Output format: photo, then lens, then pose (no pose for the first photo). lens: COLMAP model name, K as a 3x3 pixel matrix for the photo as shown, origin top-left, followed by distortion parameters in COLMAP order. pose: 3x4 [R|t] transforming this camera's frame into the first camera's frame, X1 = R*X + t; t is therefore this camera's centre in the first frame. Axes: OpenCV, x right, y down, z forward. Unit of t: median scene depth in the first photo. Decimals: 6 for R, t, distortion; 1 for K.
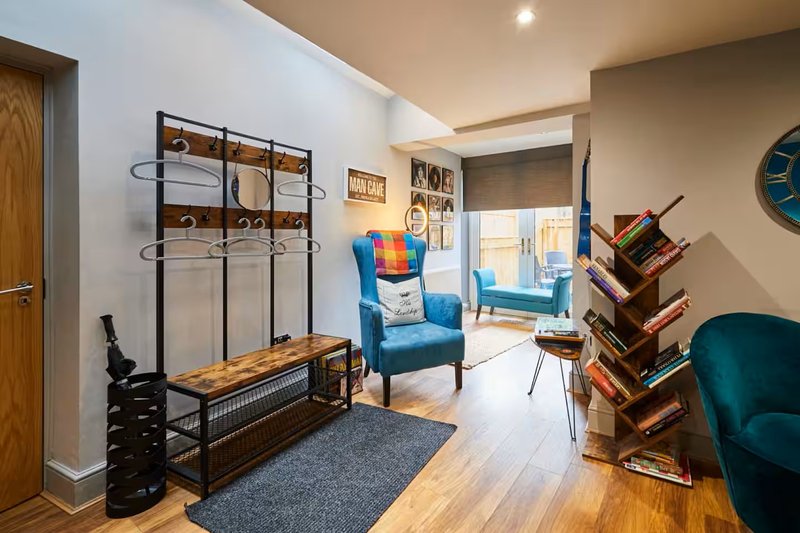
lens RADIAL K [[368.4, 0, 457.2], [0, 368.4, 232.4], [0, 0, 1]] dist [-0.000636, 0.000048]
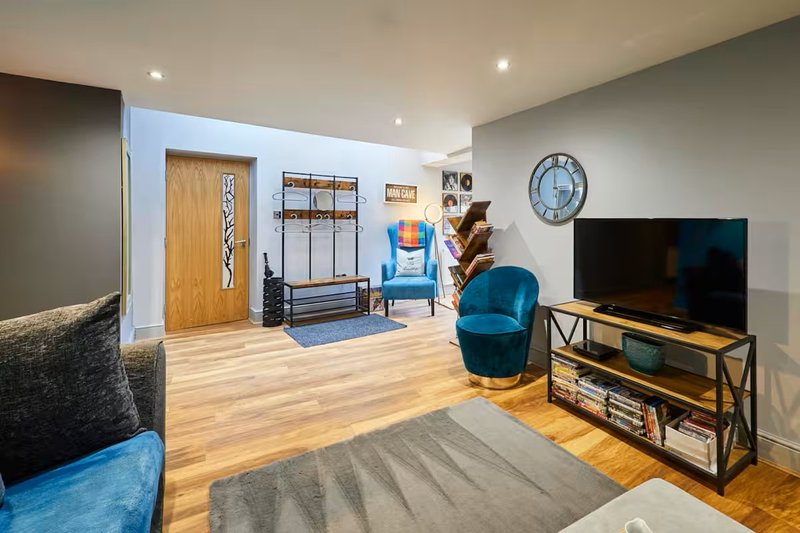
lens RADIAL K [[375.9, 0, 454.7], [0, 375.9, 219.6], [0, 0, 1]] dist [0.002322, 0.000240]
pose [[0.903477, -0.000813, -0.428635, 0.909576], [-0.001793, 0.999982, -0.005675, 0.002072], [0.428632, 0.005896, 0.903460, -0.539241]]
